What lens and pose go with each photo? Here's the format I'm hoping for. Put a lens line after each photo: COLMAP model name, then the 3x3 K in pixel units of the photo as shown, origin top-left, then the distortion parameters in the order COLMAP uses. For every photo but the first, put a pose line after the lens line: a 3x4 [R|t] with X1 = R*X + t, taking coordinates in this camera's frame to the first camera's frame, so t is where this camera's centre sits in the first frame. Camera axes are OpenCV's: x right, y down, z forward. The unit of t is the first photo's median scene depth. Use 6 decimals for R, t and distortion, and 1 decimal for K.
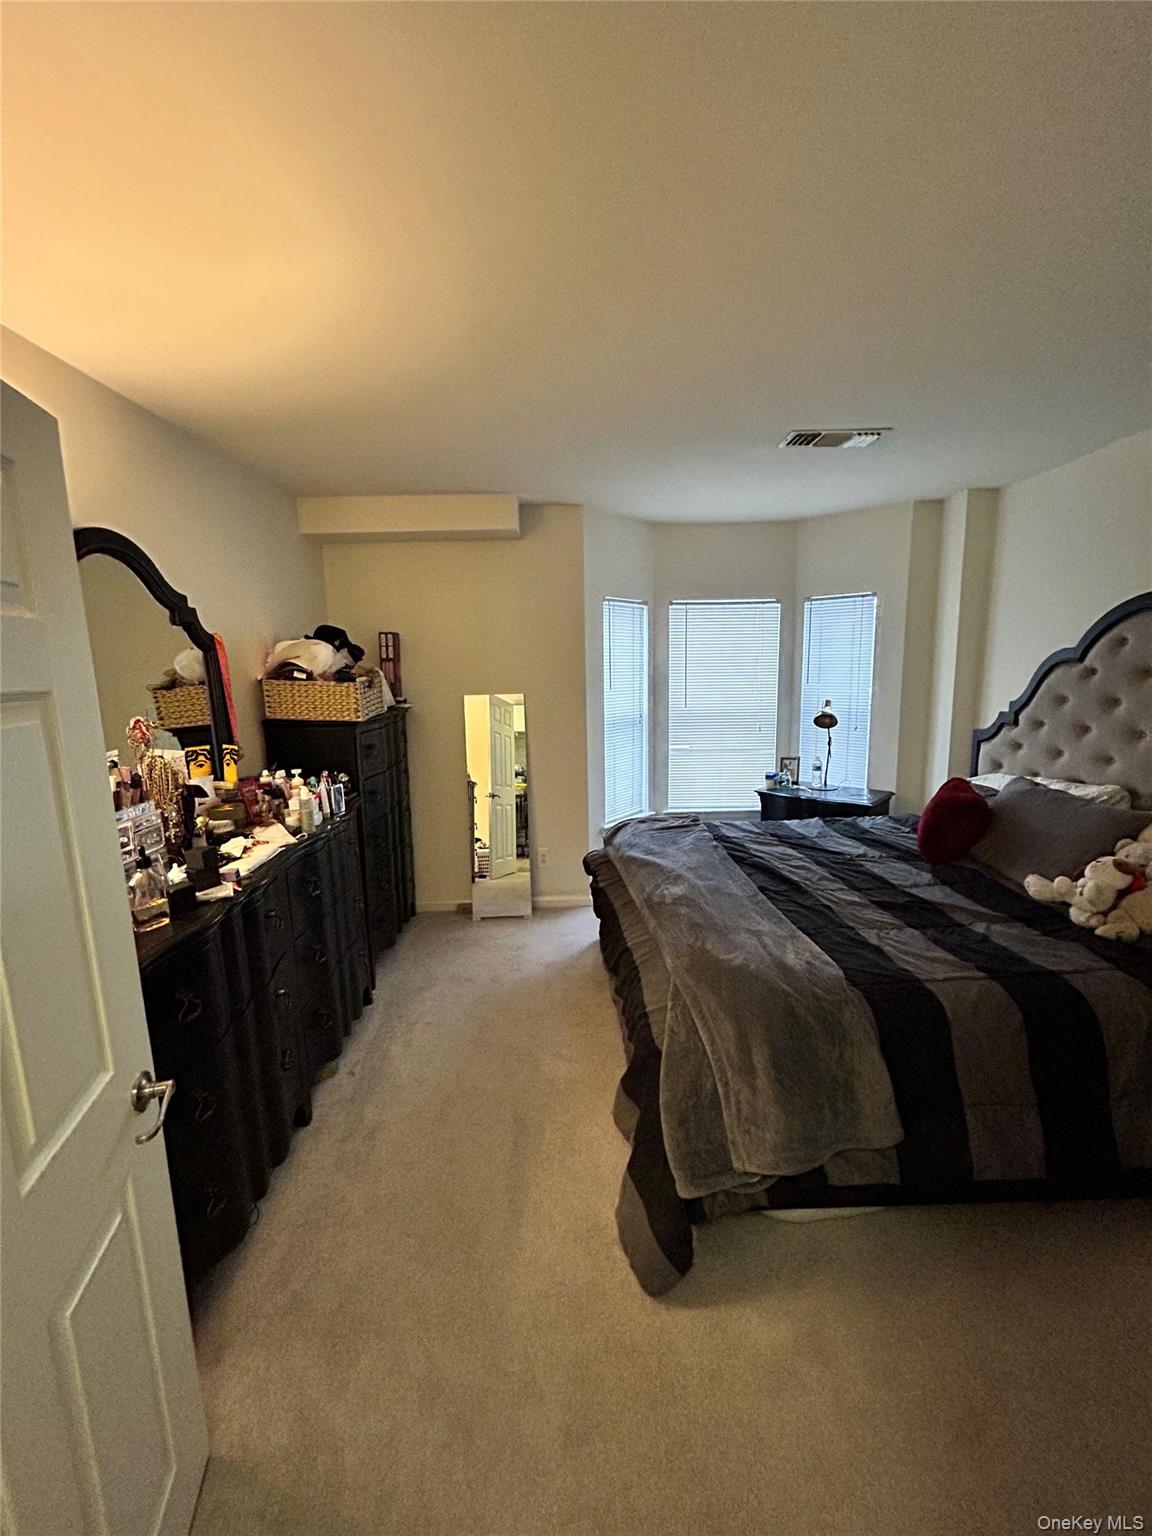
lens RADIAL K [[615.6, 0, 578.1], [0, 615.6, 765.4], [0, 0, 1]] dist [-0.003004, -0.000101]
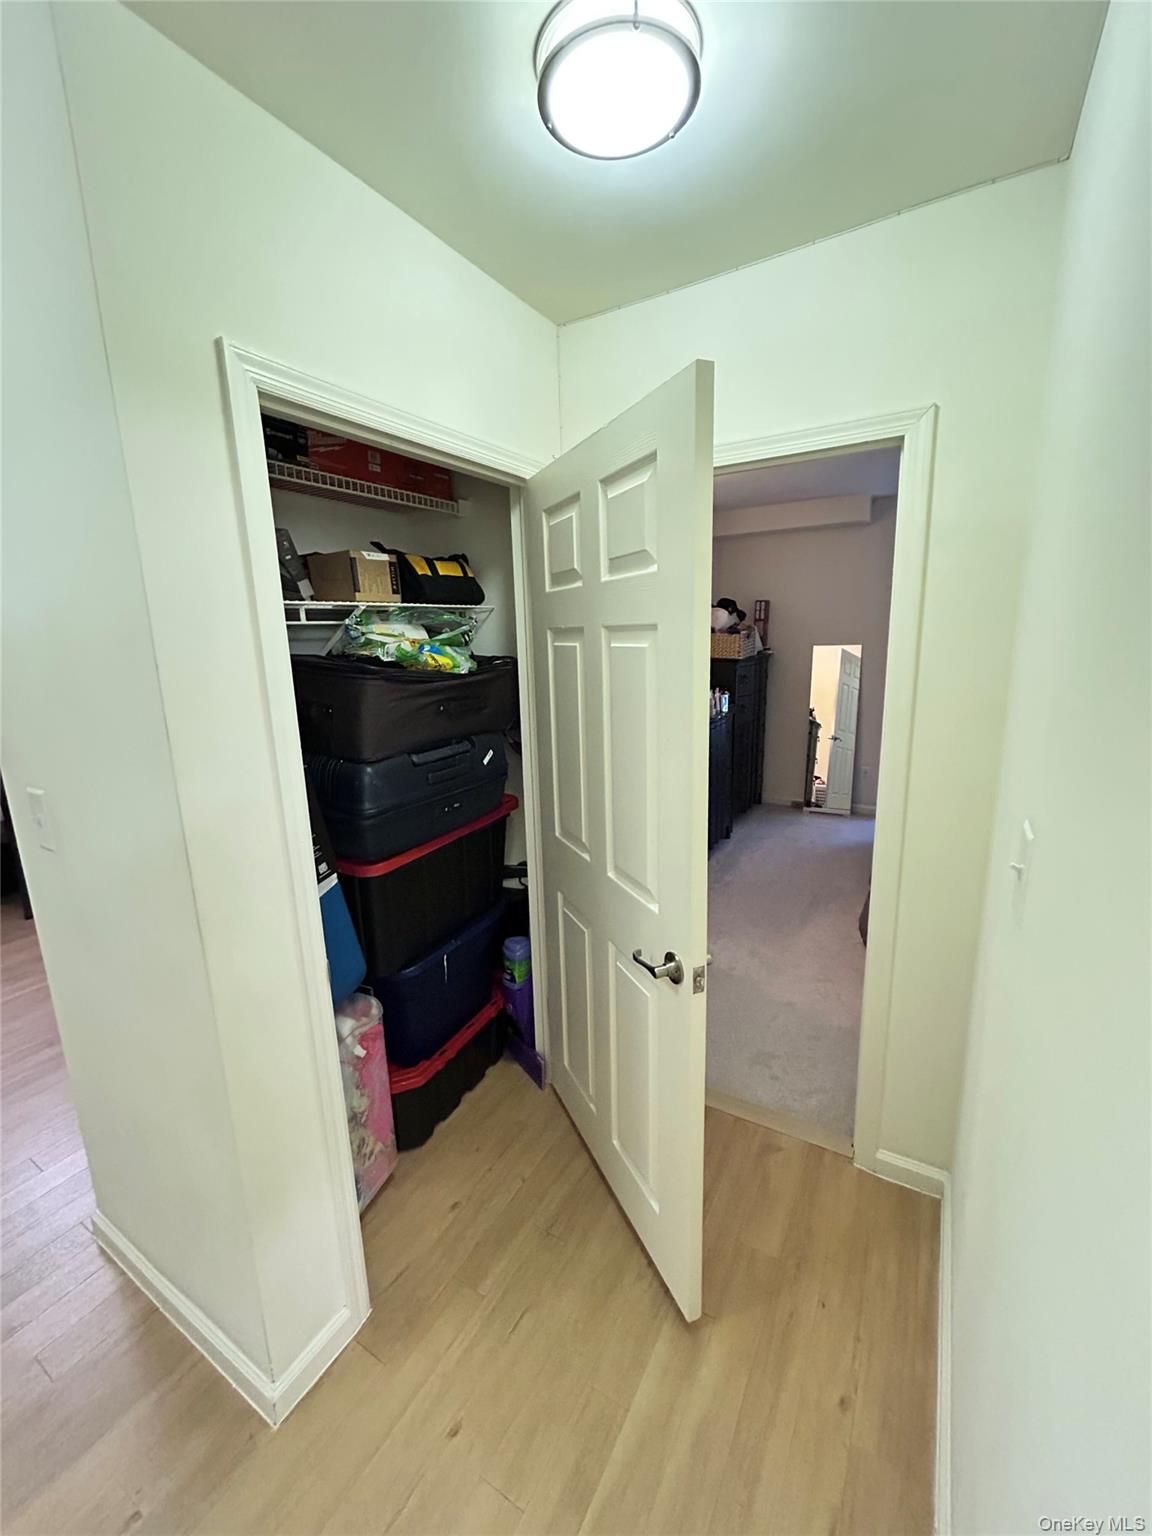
lens RADIAL K [[615.6, 0, 578.0], [0, 615.6, 764.6], [0, 0, 1]] dist [-0.003004, -0.000101]
pose [[0.847085, 0.106361, -0.520706, 0.116907], [-0.075990, 0.993942, 0.079405, 0.083846], [0.525997, -0.027694, 0.850035, -0.462303]]
